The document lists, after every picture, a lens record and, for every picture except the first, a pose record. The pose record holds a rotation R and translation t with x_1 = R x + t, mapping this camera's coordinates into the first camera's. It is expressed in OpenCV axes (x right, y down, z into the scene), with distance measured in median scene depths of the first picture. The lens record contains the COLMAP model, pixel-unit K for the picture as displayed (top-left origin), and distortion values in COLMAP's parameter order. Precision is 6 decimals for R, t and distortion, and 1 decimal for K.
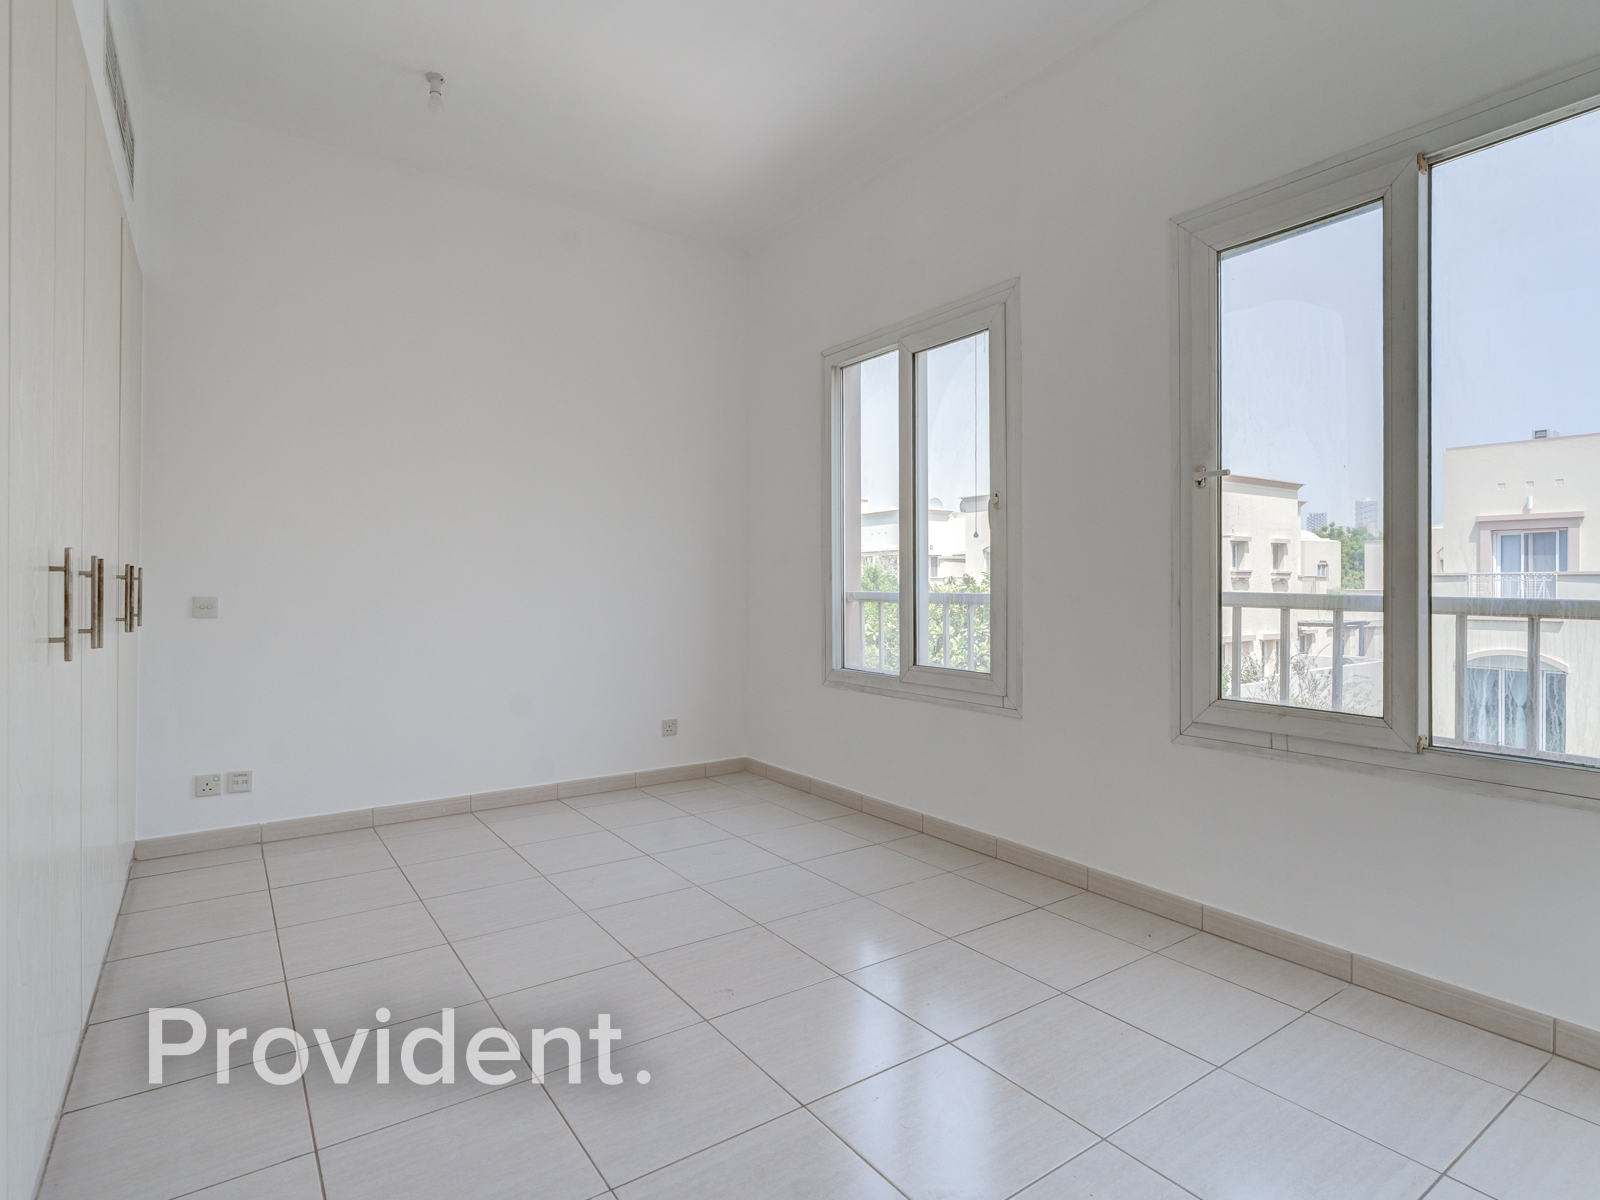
lens RADIAL K [[836.4, 0, 828.7], [0, 836.4, 587.2], [0, 0, 1]] dist [0.000656, 0.000615]
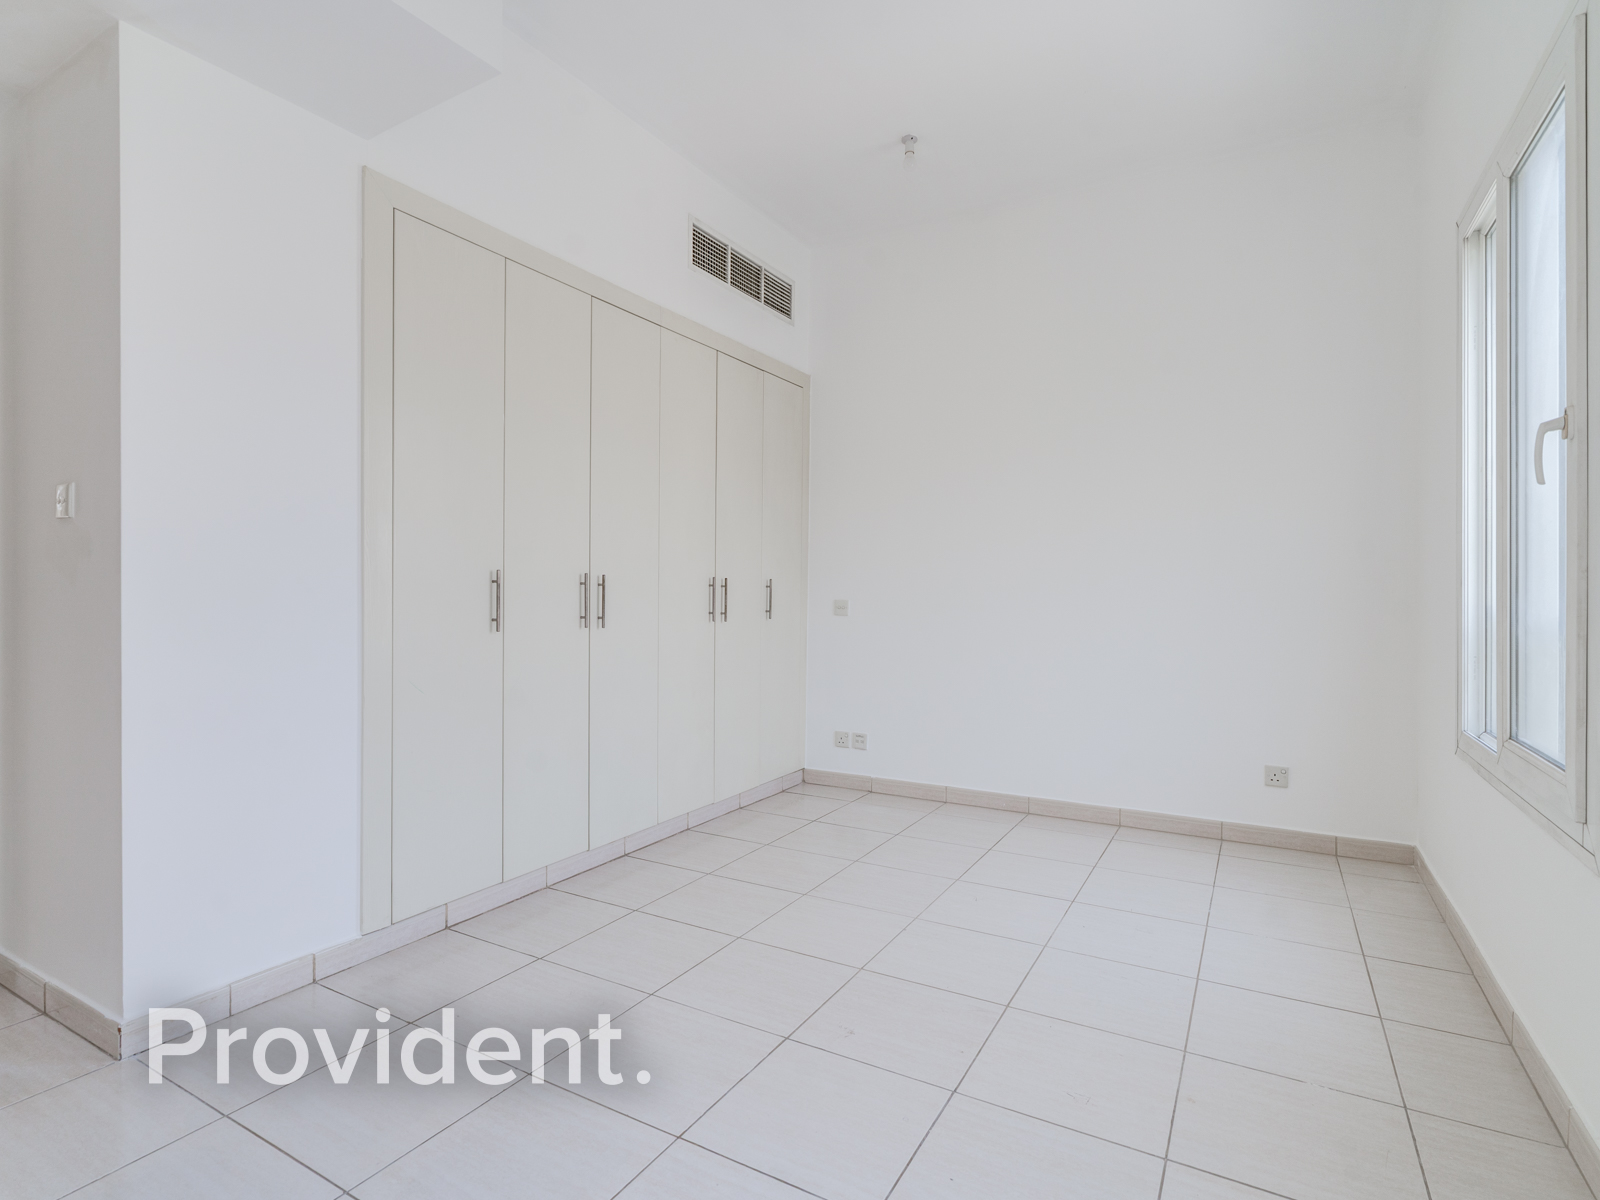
lens RADIAL K [[836.4, 0, 802.8], [0, 836.4, 596.1], [0, 0, 1]] dist [0.000656, 0.000615]
pose [[0.414381, 0.008091, -0.910067, 0.454690], [-0.006341, 0.999962, 0.006003, -0.002444], [0.910081, 0.003284, 0.414417, 0.375926]]
